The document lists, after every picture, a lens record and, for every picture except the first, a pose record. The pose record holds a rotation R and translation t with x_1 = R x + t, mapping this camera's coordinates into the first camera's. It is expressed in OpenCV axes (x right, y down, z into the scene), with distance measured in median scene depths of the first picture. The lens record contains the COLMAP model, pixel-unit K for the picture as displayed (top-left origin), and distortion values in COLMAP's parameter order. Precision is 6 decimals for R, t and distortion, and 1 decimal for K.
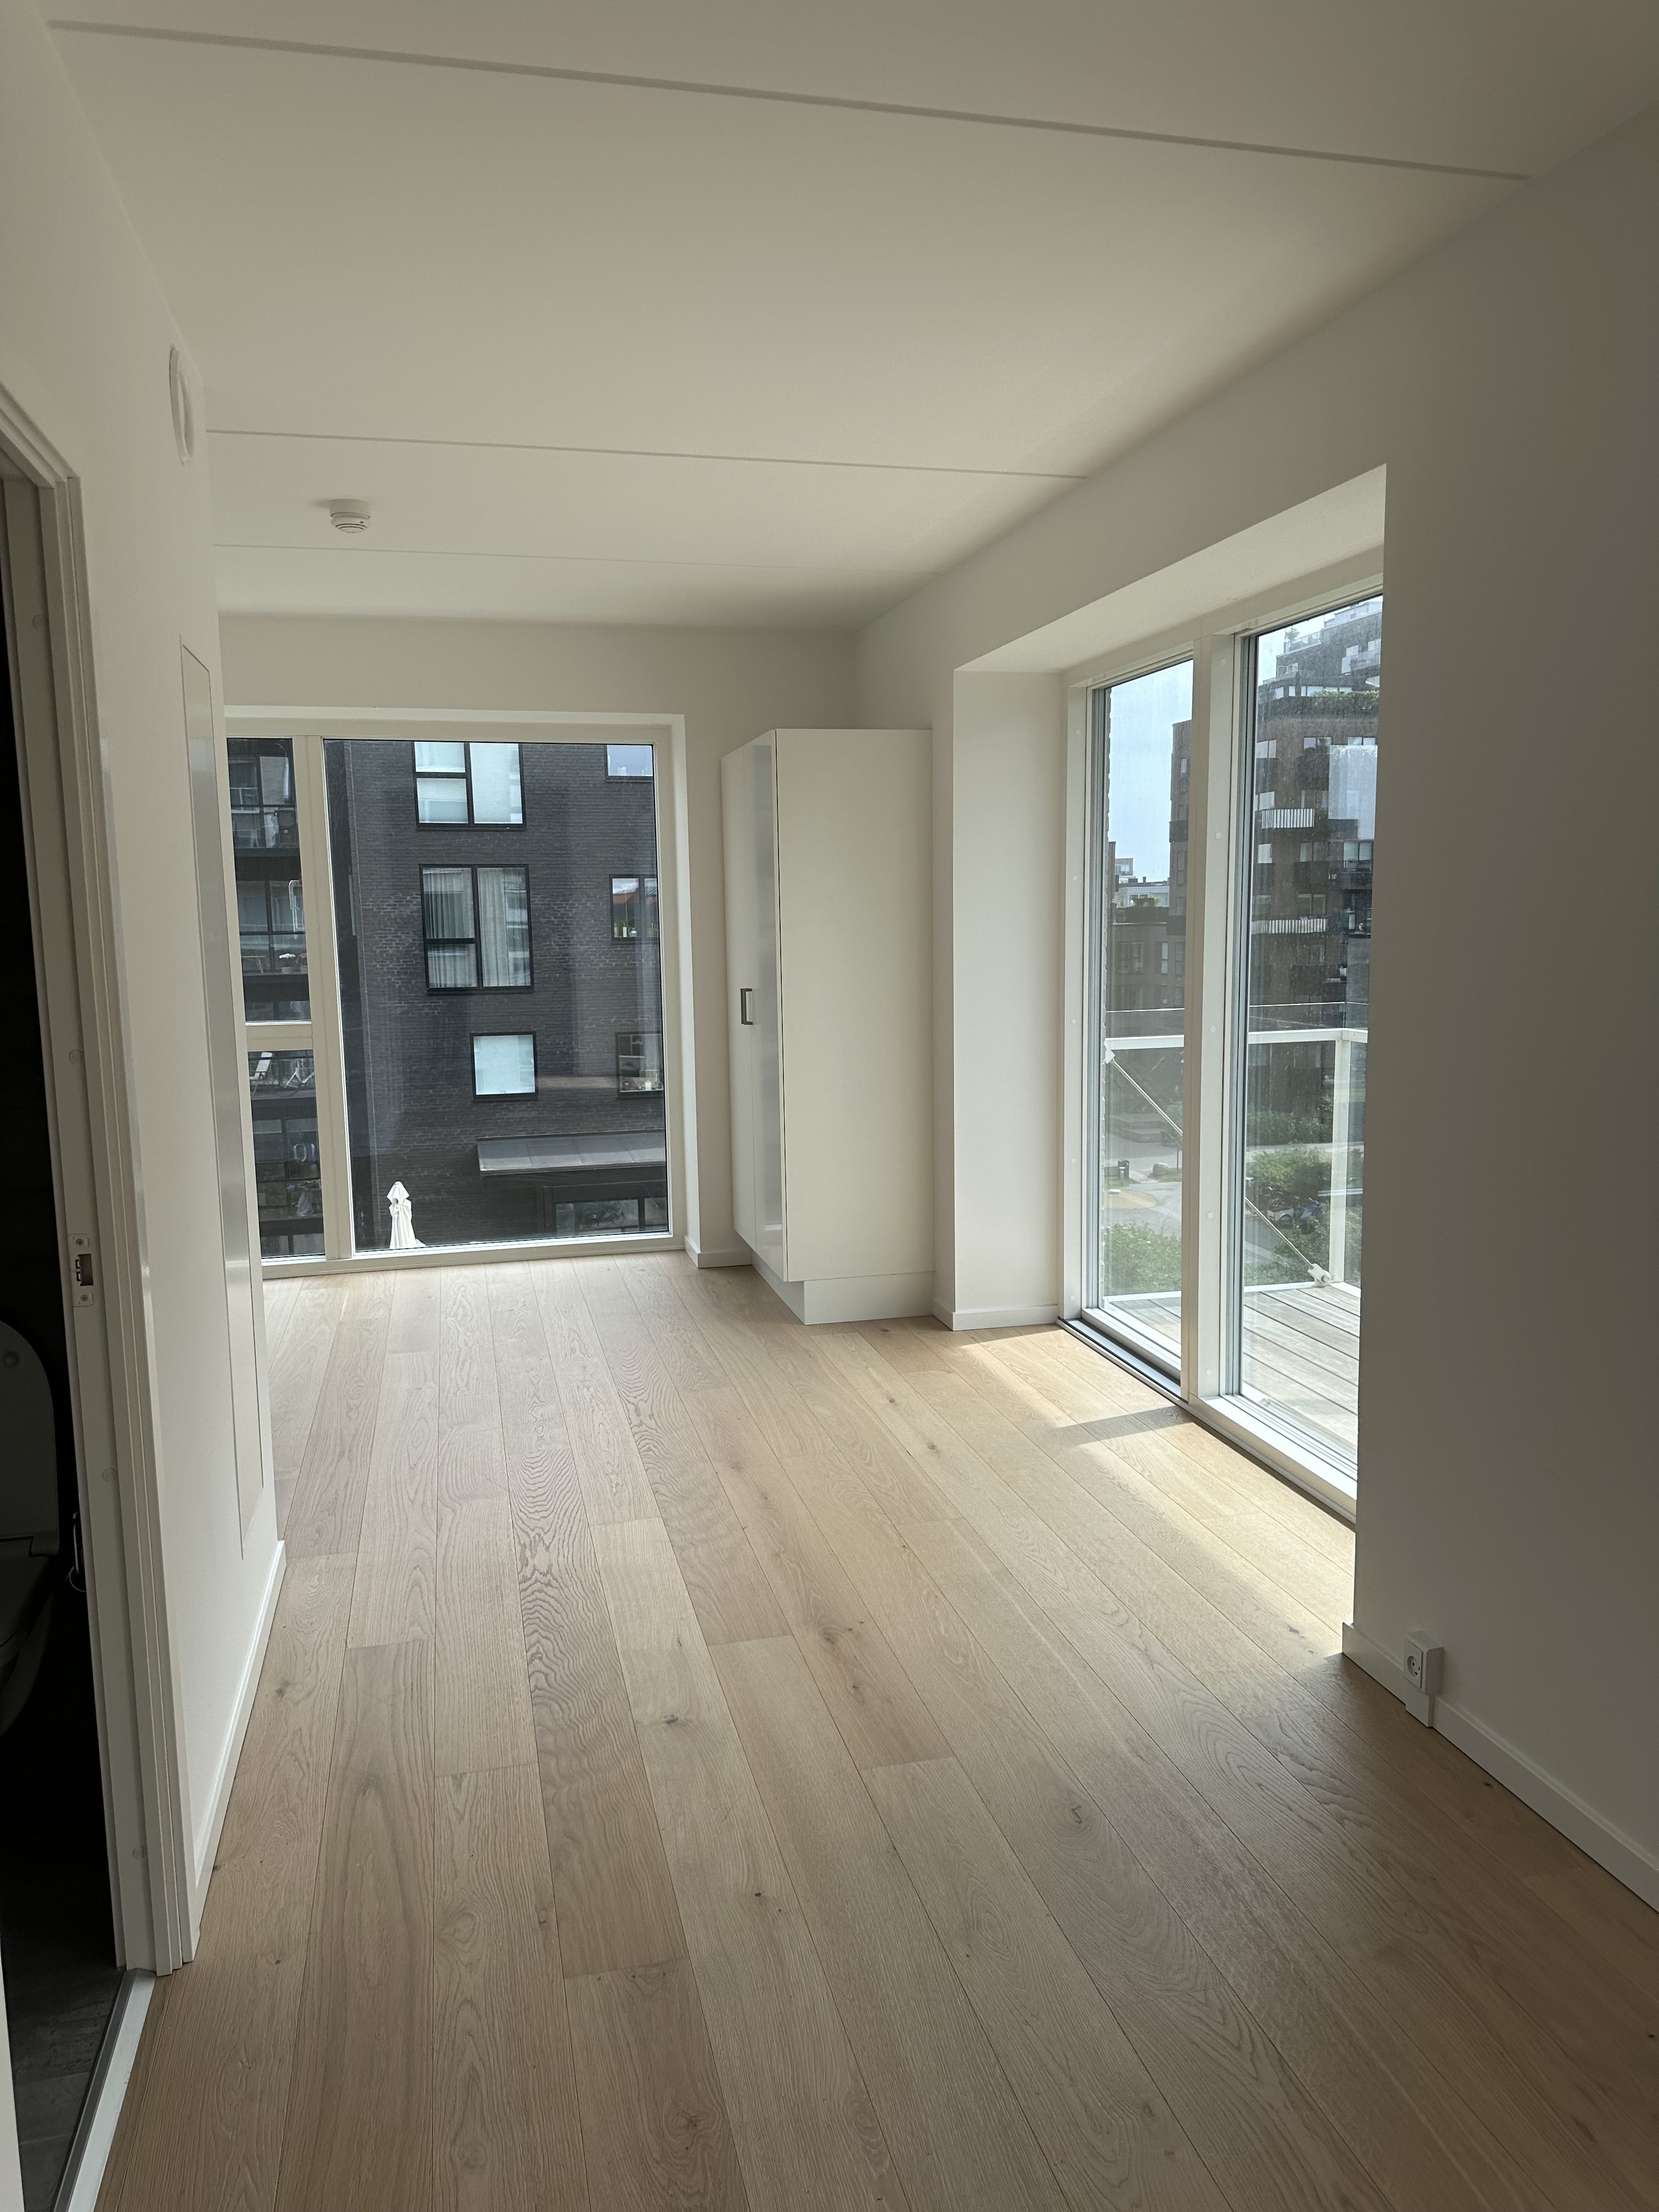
lens RADIAL K [[1513.6, 0, 829.5], [0, 1513.6, 1106.0], [0, 0, 1]] dist [0.048249, -0.000049]
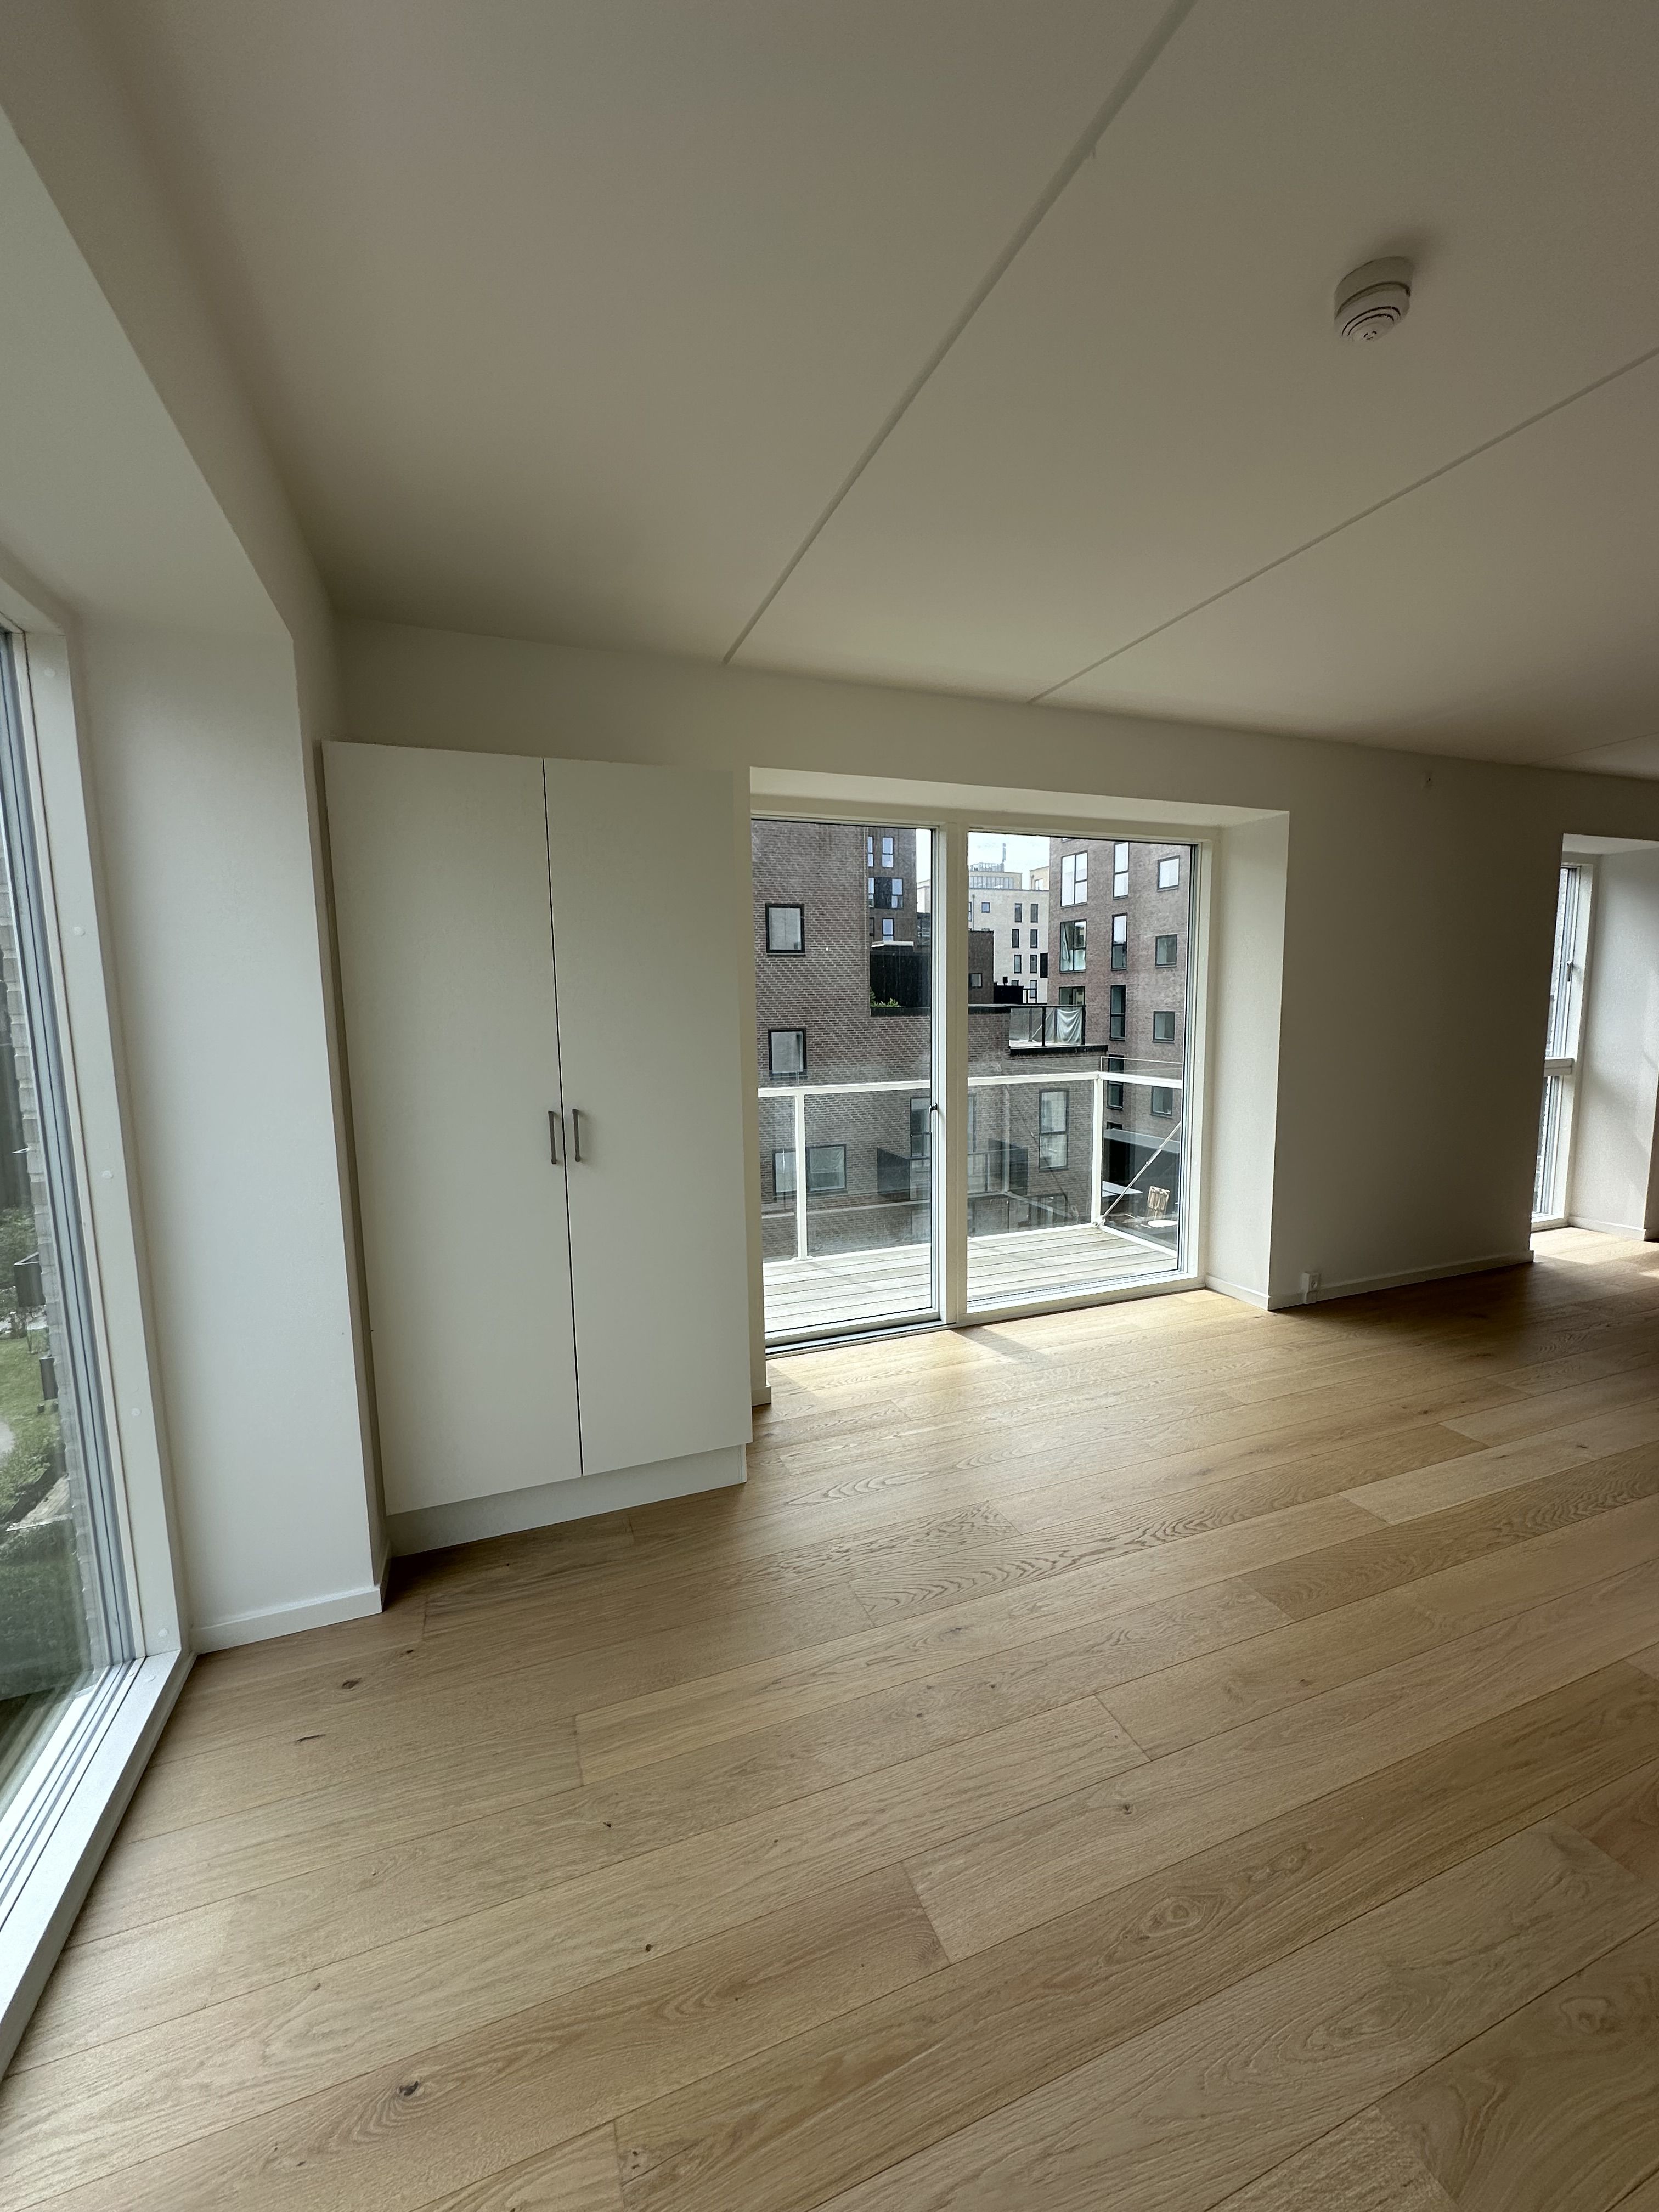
lens RADIAL K [[883.7, 0, 829.5], [0, 883.7, 1106.0], [0, 0, 1]] dist [-0.001266, 0.000230]
pose [[-0.116218, -0.101287, 0.988046, -0.807415], [0.152462, 0.981178, 0.118516, -0.190779], [-0.981452, 0.164413, -0.098588, 1.583540]]
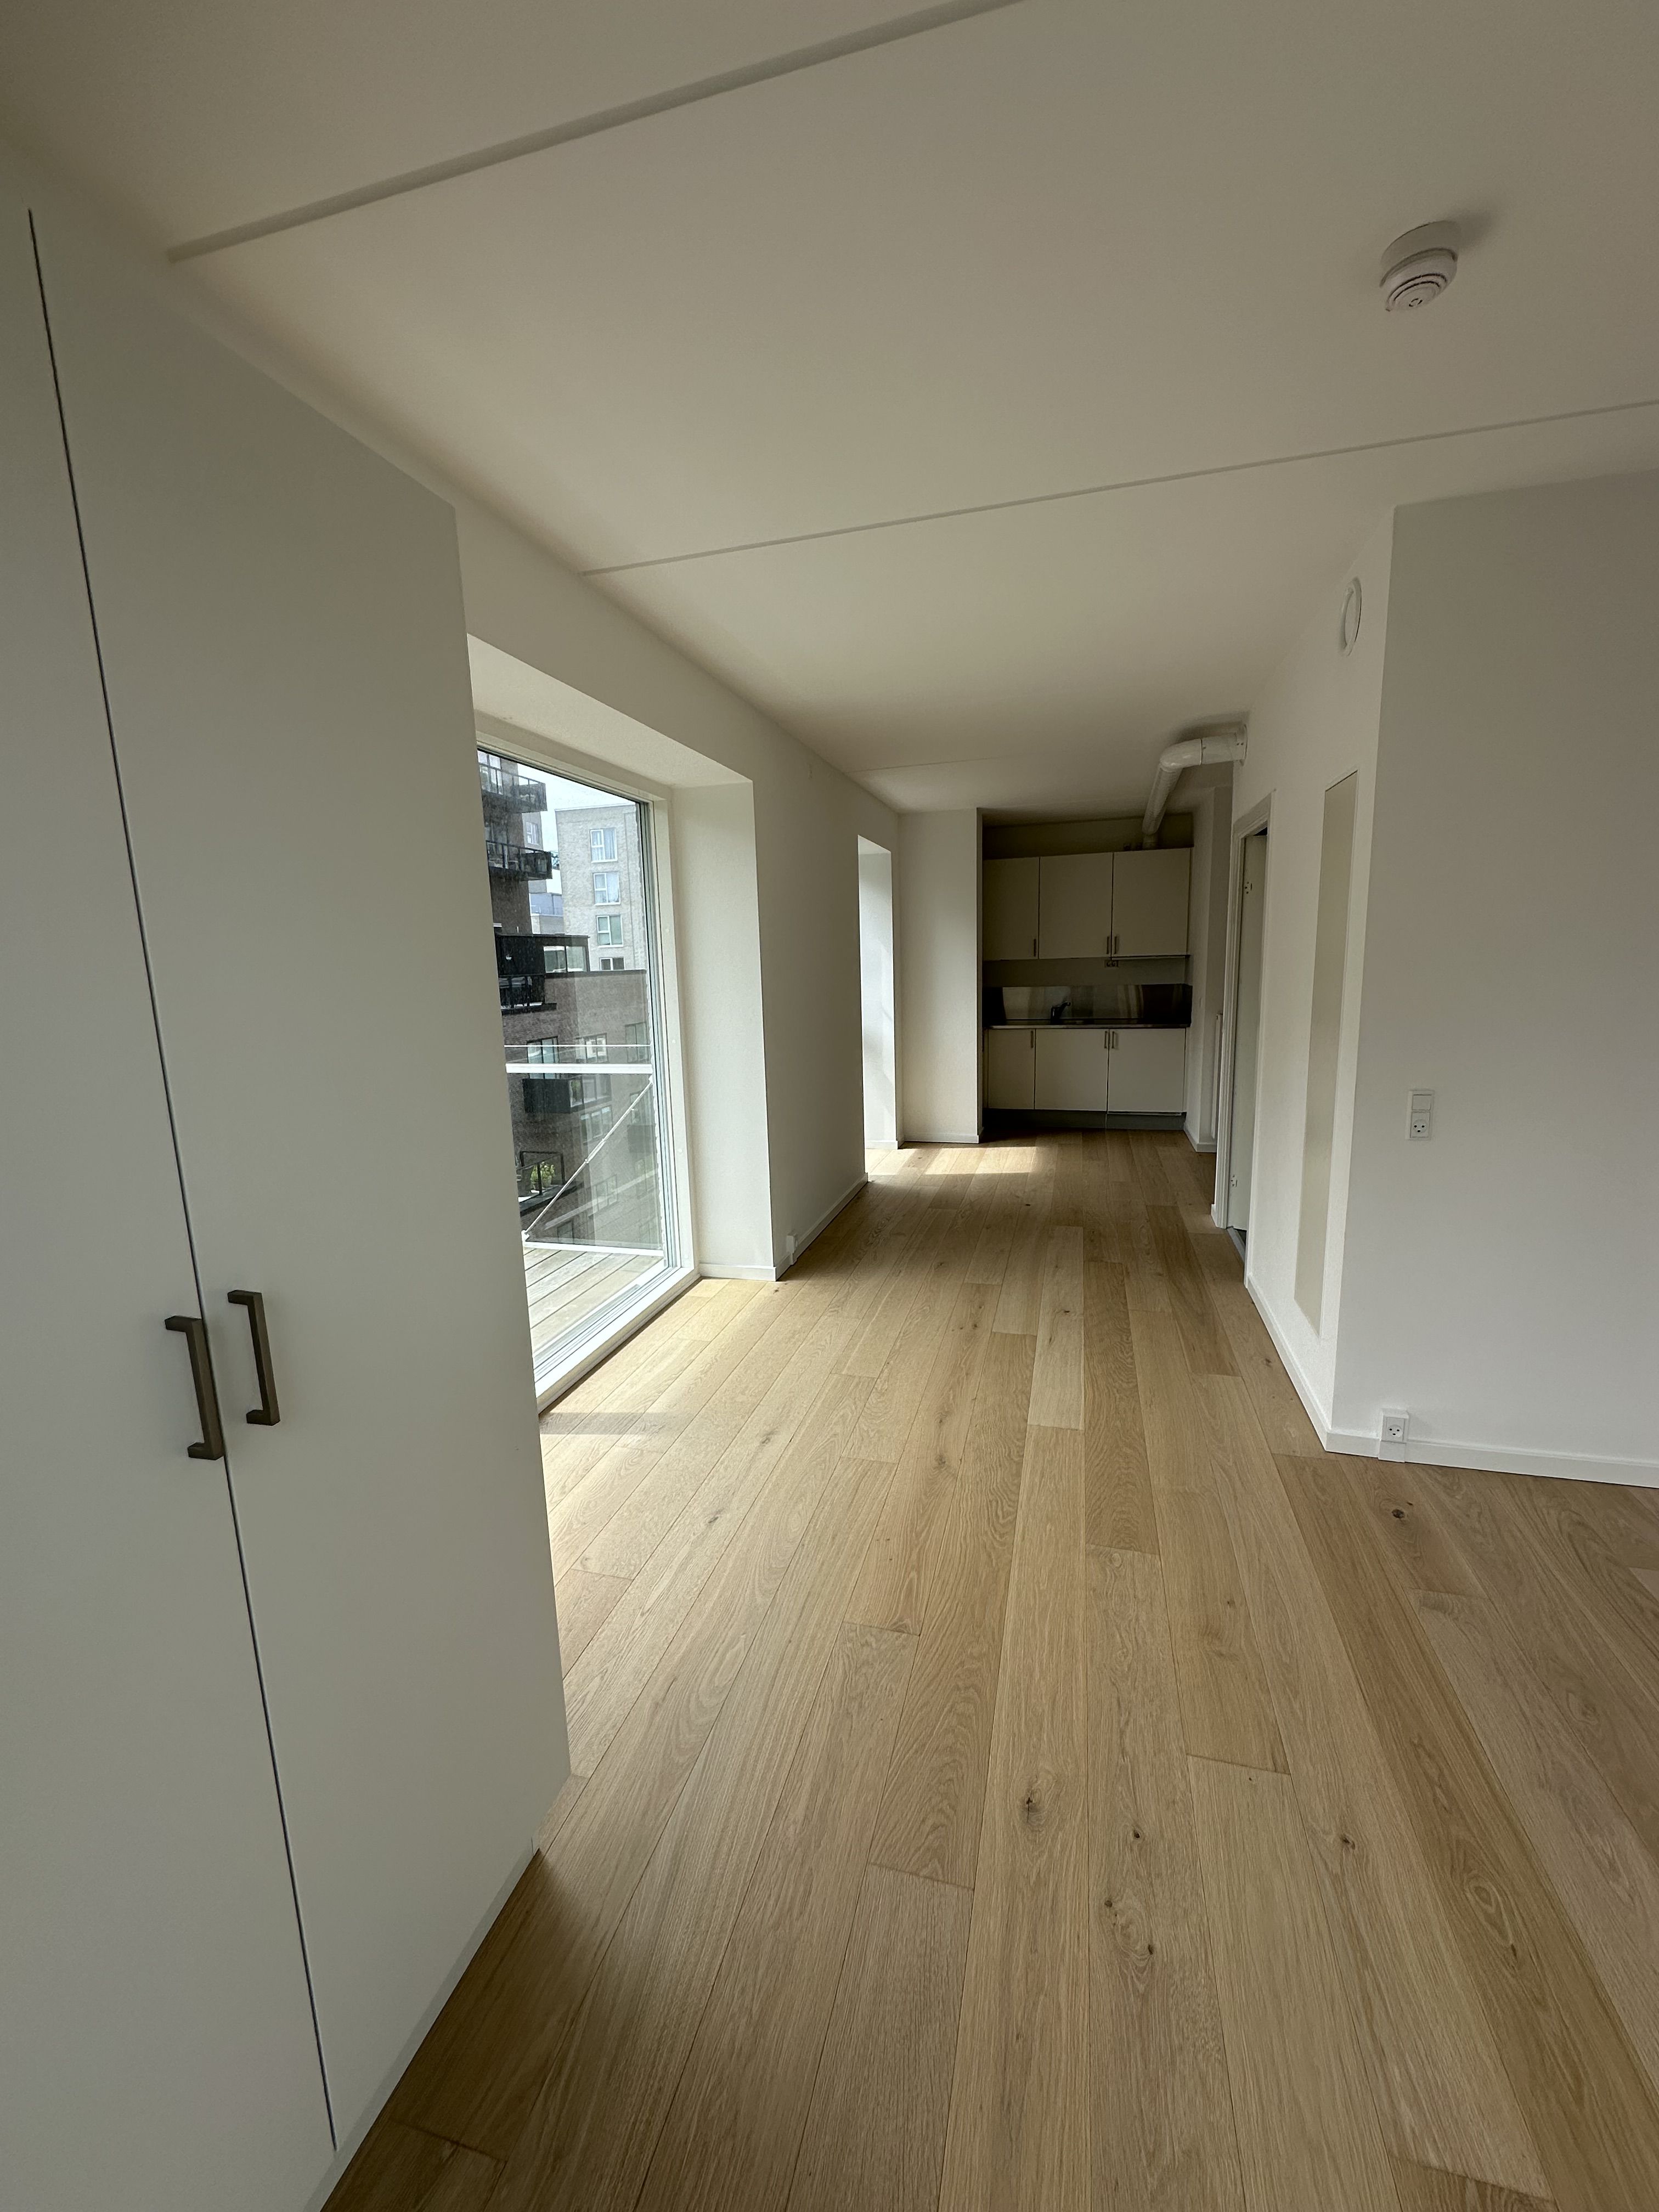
lens RADIAL K [[883.7, 0, 829.5], [0, 883.7, 1106.0], [0, 0, 1]] dist [-0.001266, 0.000230]
pose [[-0.867549, -0.041996, 0.495576, -0.366820], [0.109311, 0.955964, 0.272368, -0.239809], [-0.485191, 0.290465, -0.824755, 1.828338]]
